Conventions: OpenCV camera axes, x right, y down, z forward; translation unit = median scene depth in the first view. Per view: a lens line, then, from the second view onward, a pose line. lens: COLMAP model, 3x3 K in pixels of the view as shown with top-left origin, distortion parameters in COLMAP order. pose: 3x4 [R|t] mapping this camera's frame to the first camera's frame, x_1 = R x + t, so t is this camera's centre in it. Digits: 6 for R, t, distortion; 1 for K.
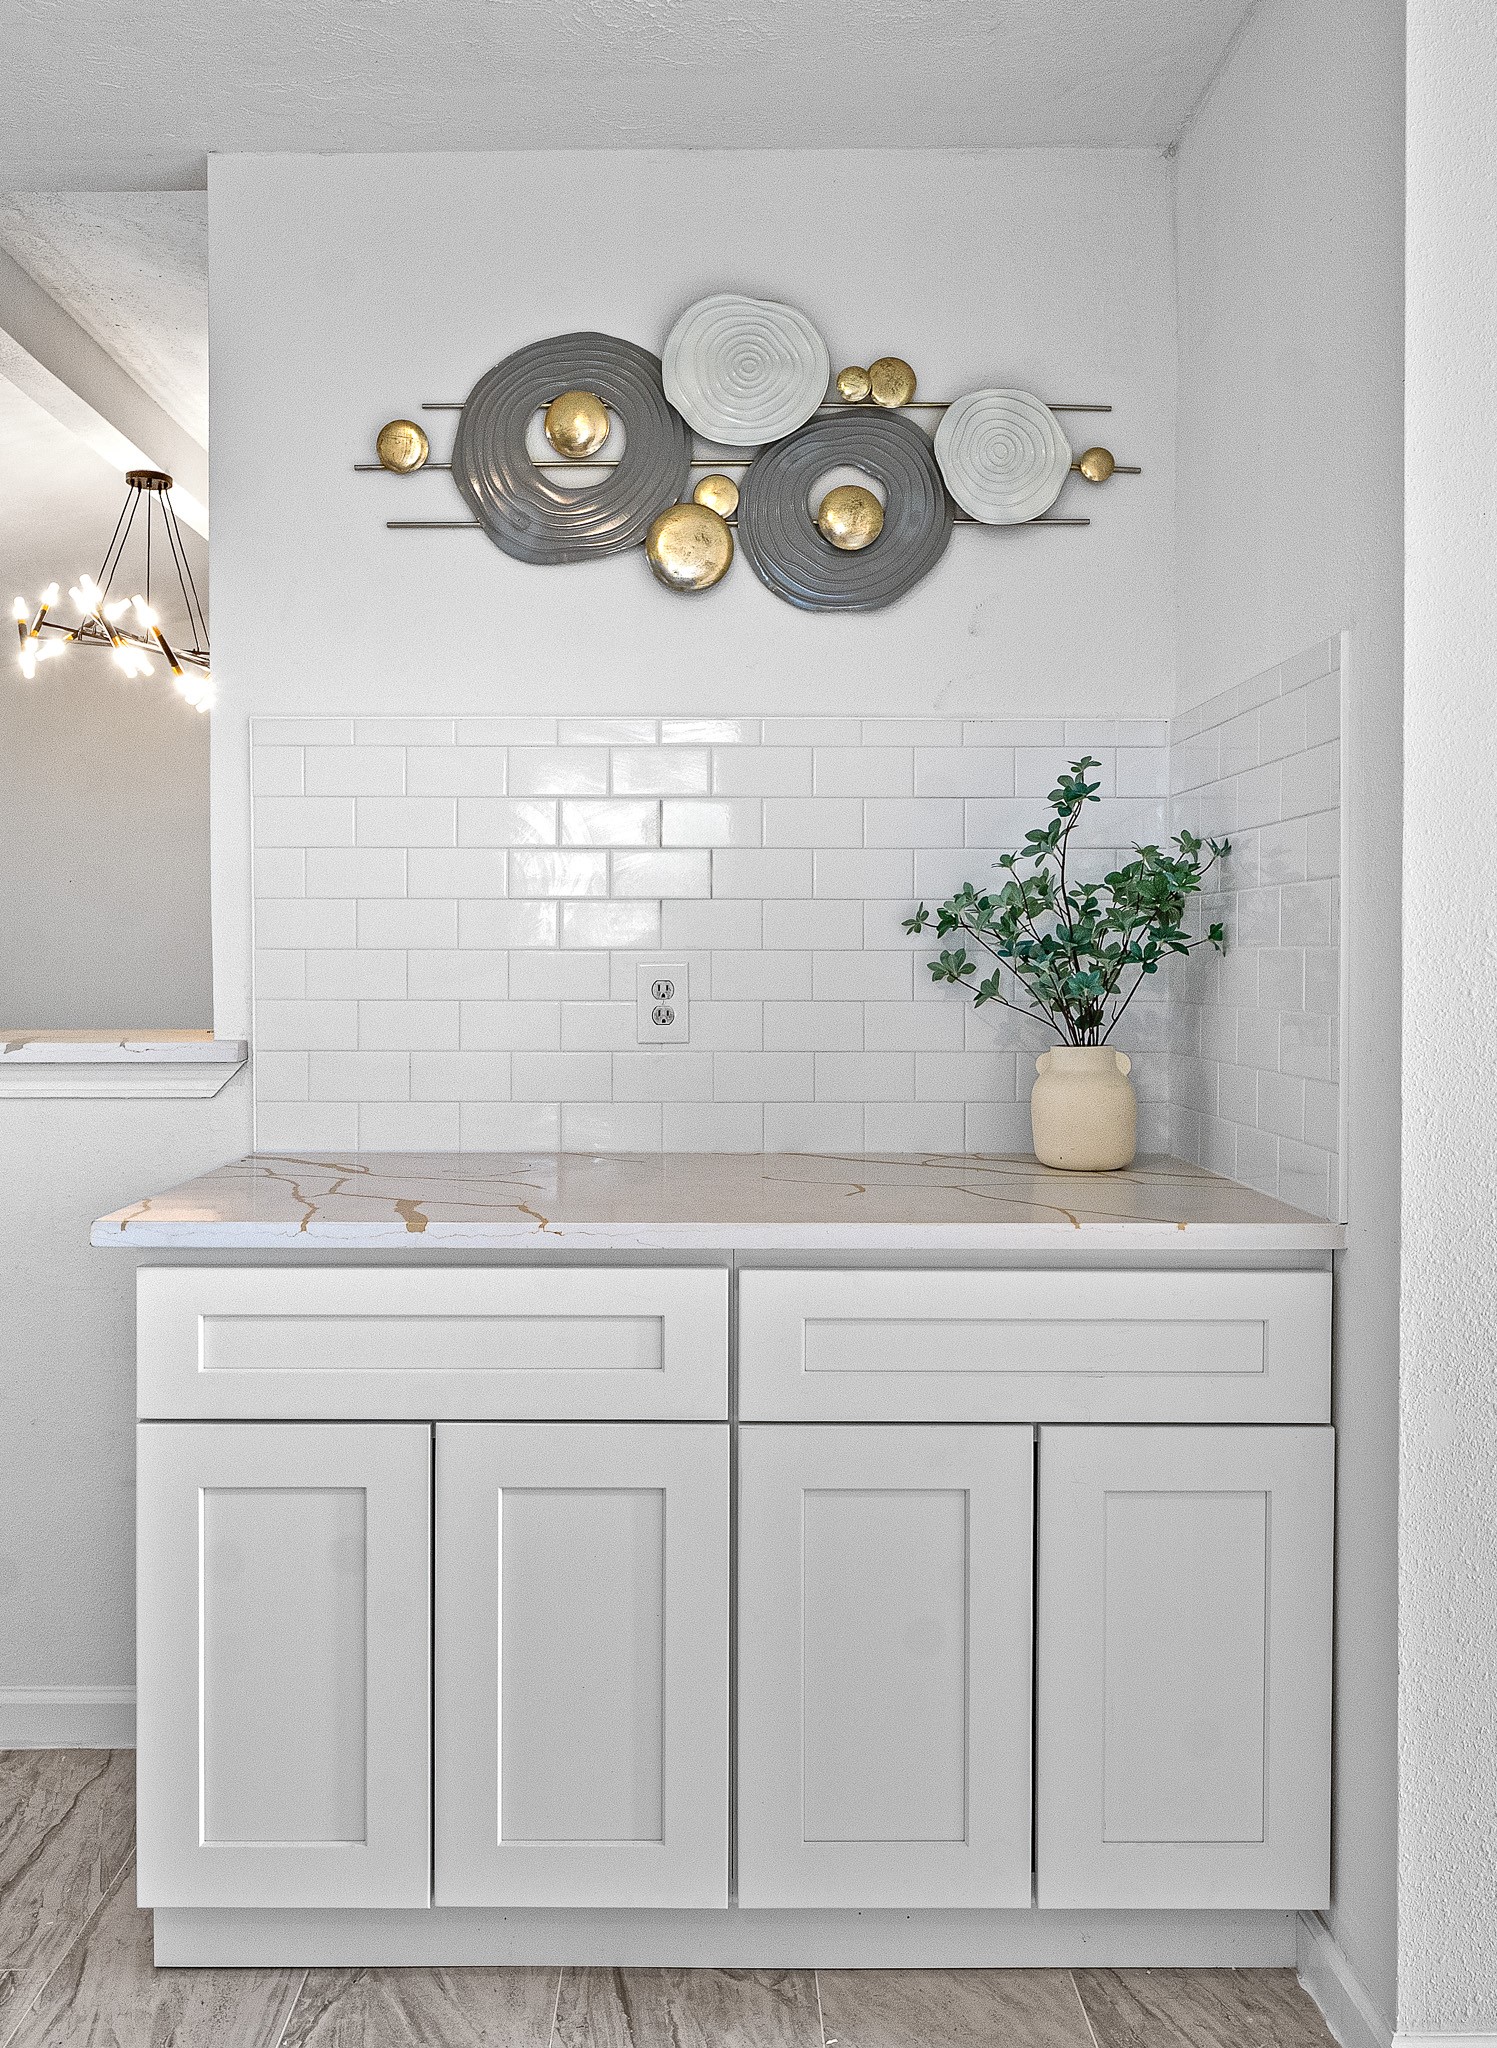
lens RADIAL K [[1518.2, 0, 744.7], [0, 1518.2, 995.1], [0, 0, 1]] dist [-0.000638, -0.000463]
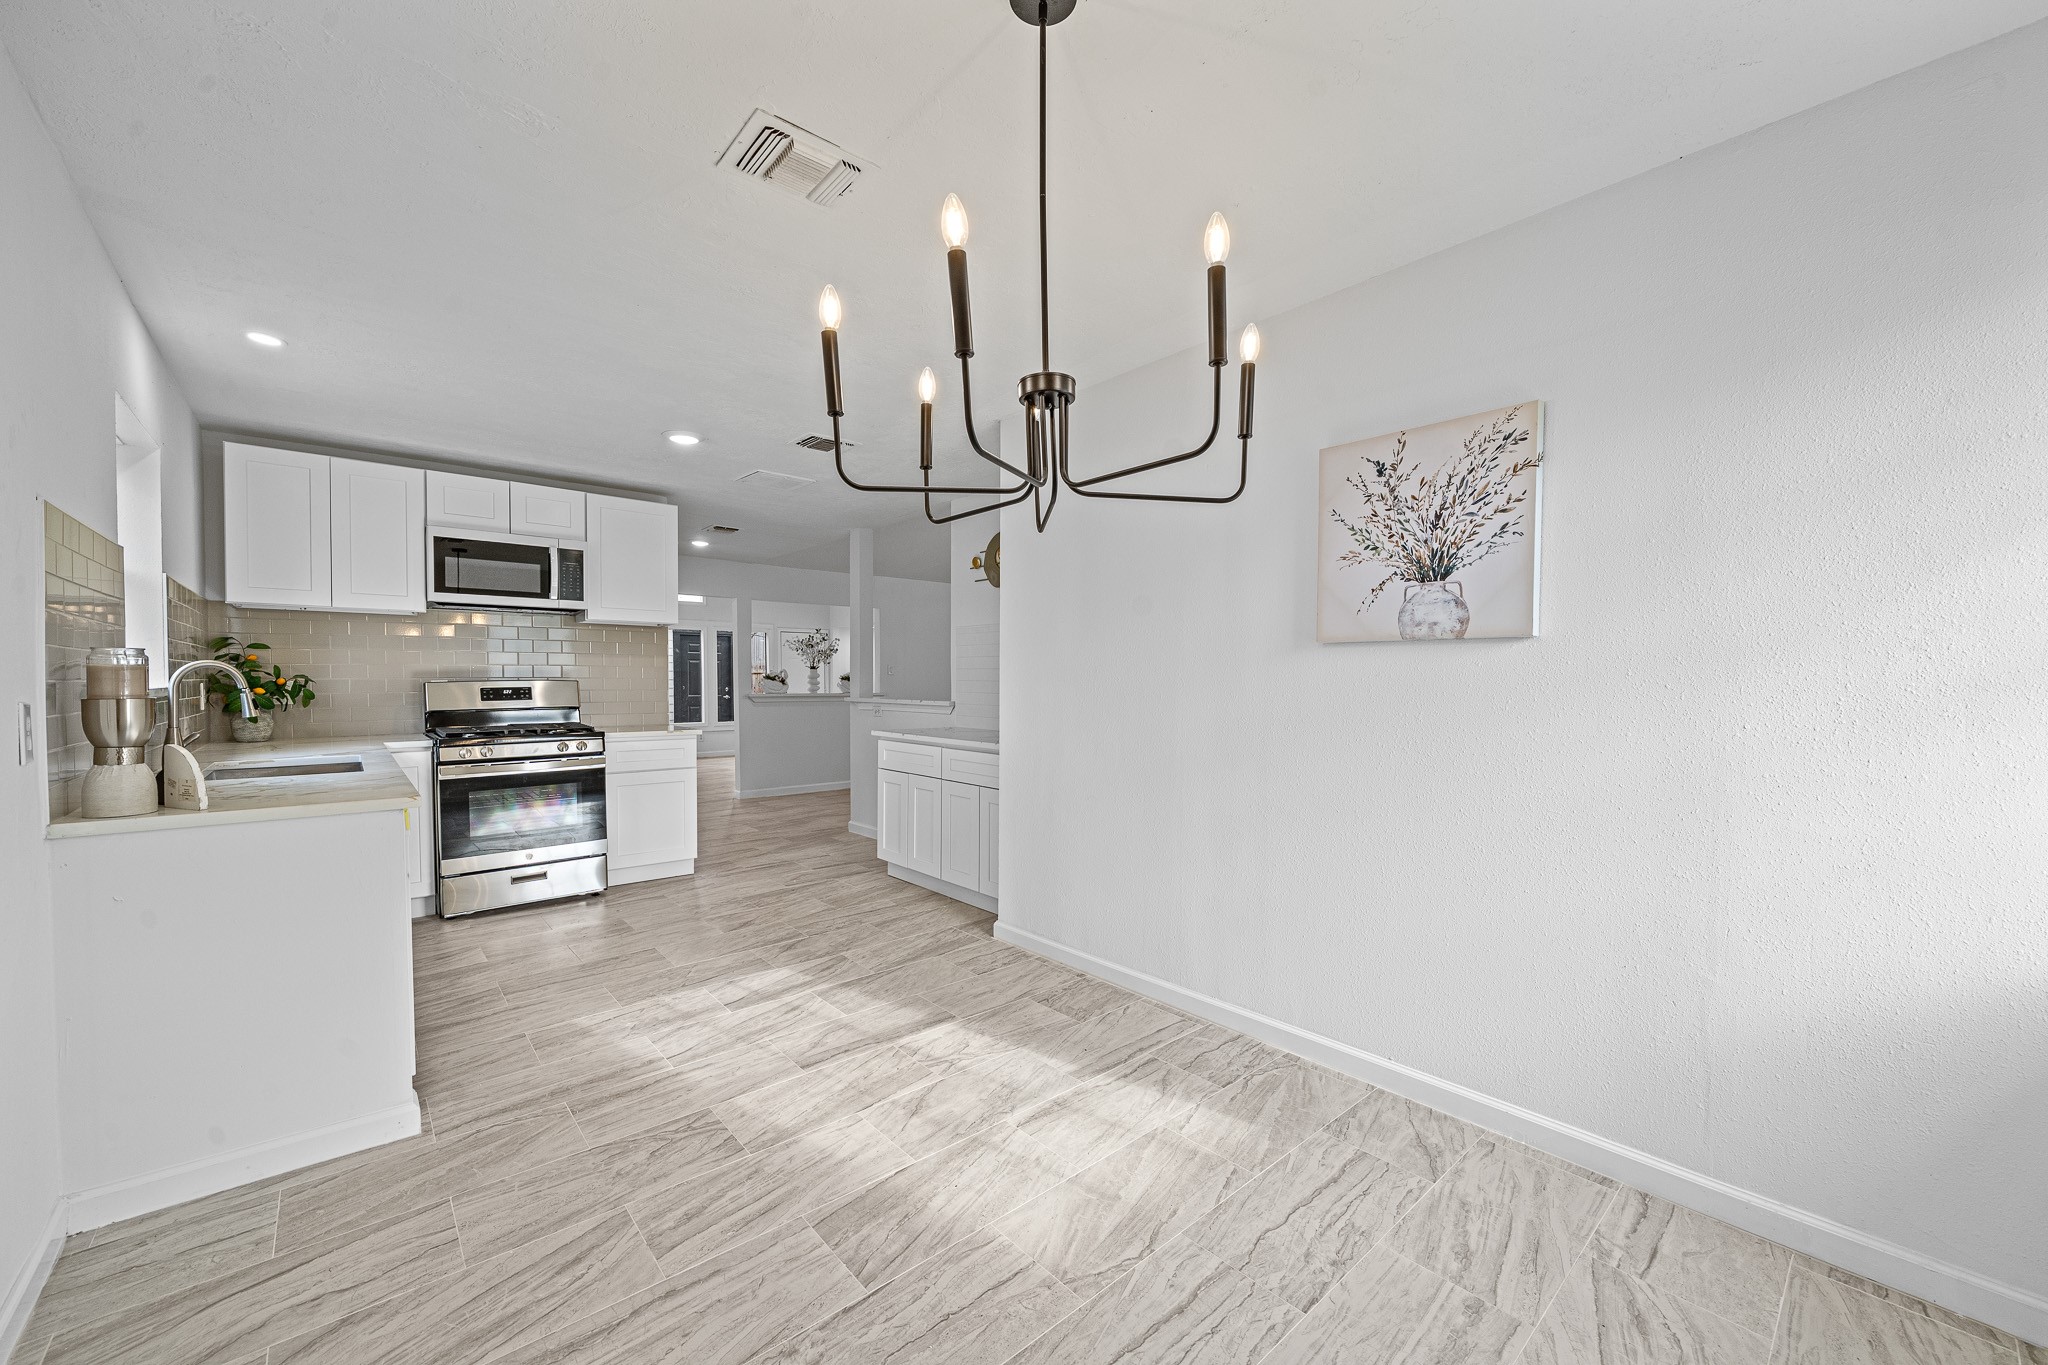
lens RADIAL K [[785.9, 0, 1031.7], [0, 785.9, 696.5], [0, 0, 1]] dist [-0.003771, -0.000277]
pose [[0.663773, 0.019582, -0.747678, 1.534748], [-0.018777, 0.999778, 0.009515, -0.009902], [0.747699, 0.007724, 0.663993, -0.347626]]
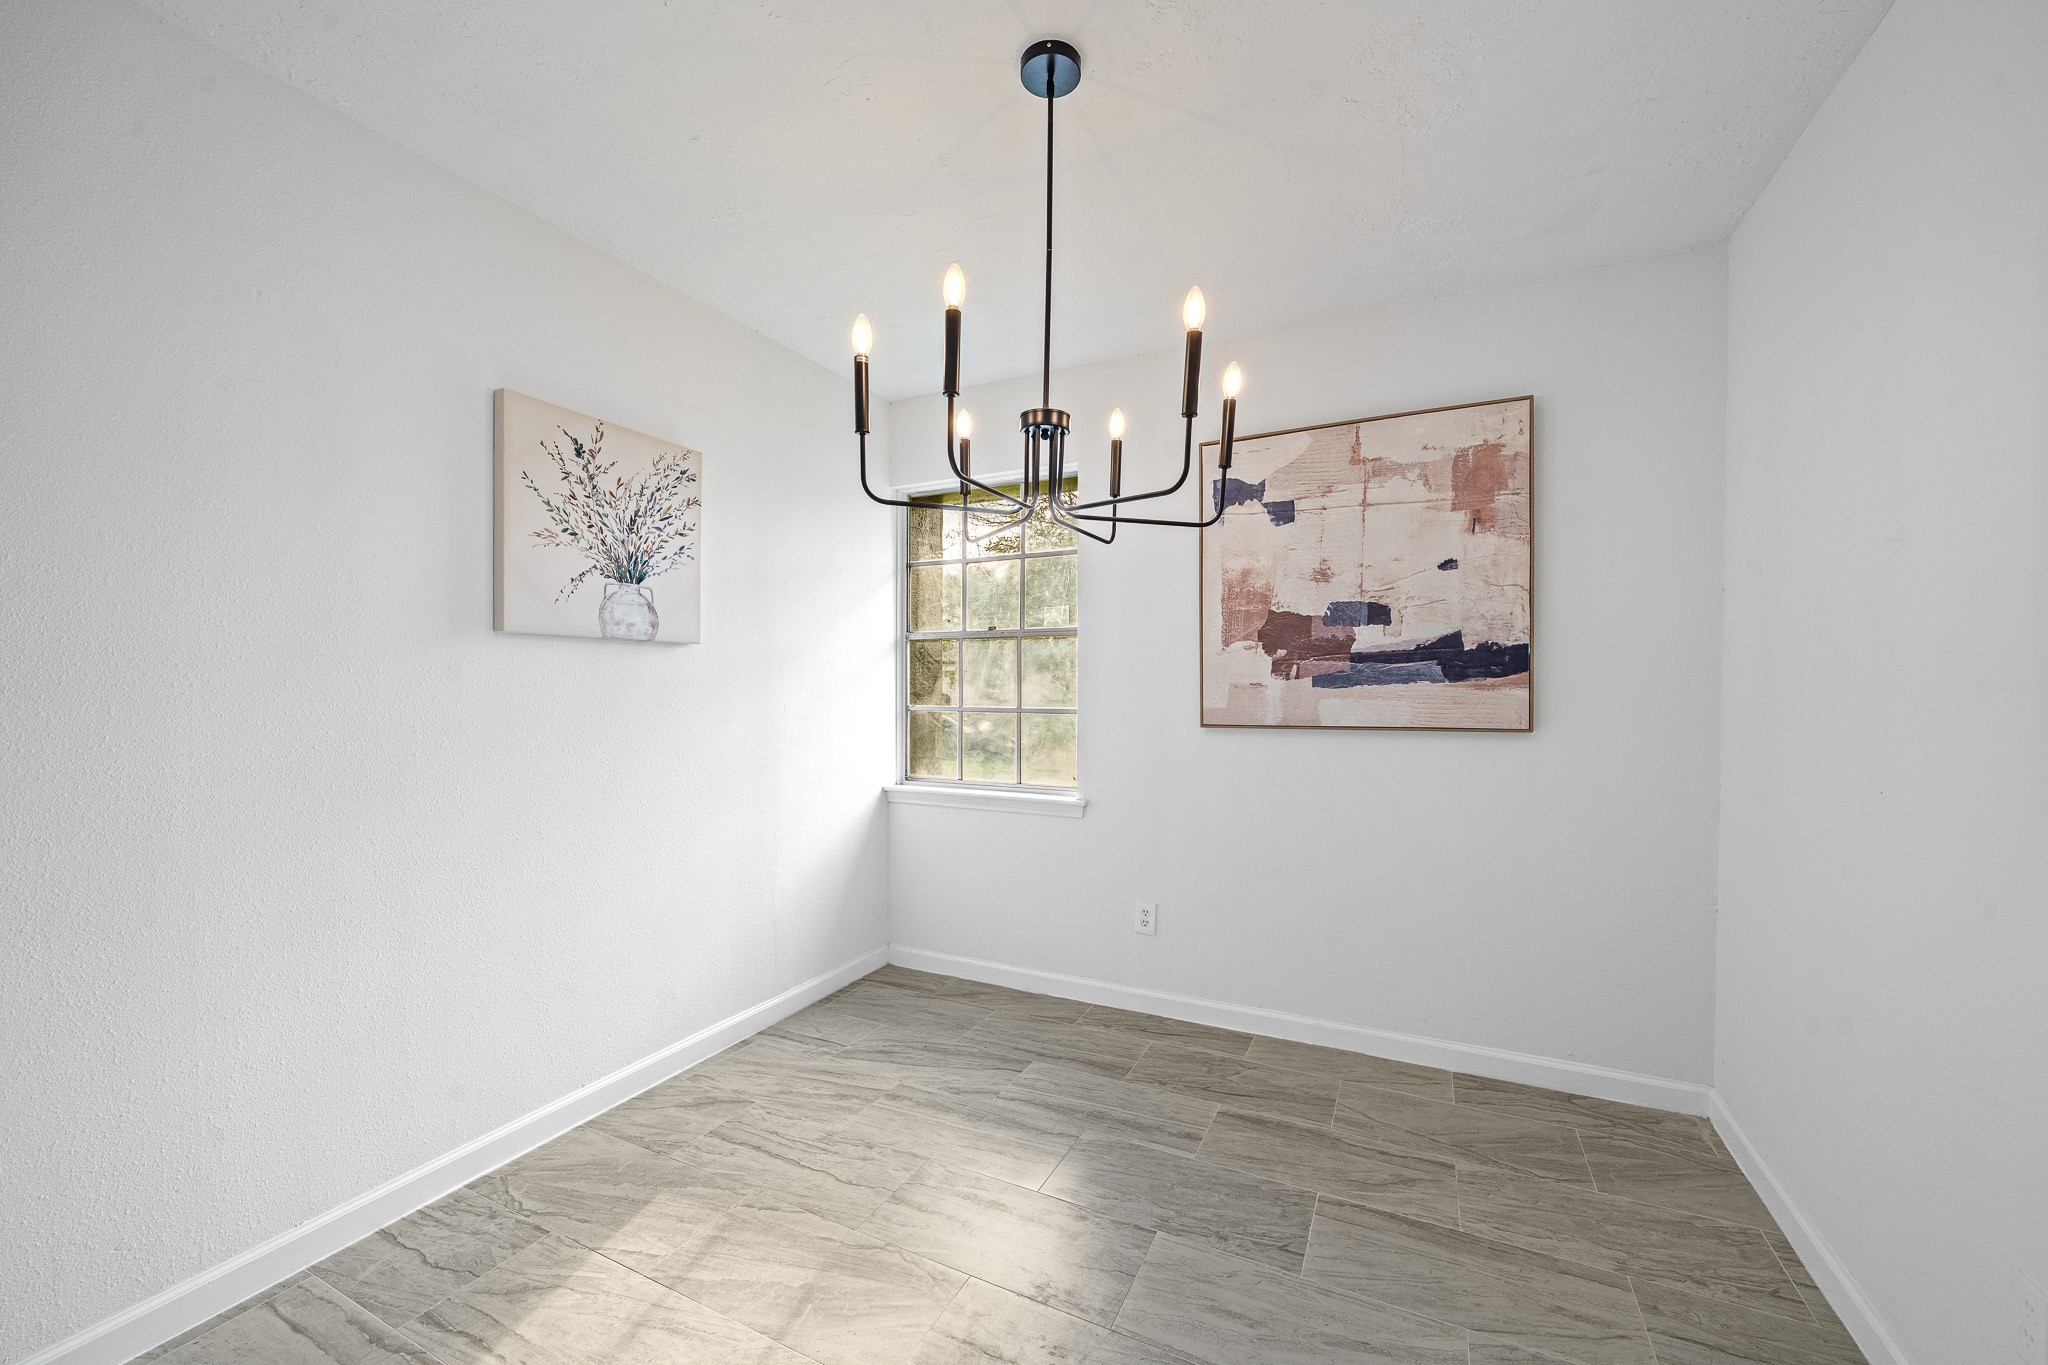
lens RADIAL K [[785.9, 0, 1031.7], [0, 785.9, 696.5], [0, 0, 1]] dist [-0.003771, -0.000277]
pose [[0.444193, -0.010262, 0.895872, 0.481016], [0.014851, 0.999881, 0.004090, -0.005343], [-0.895808, 0.011488, 0.444293, -0.230836]]
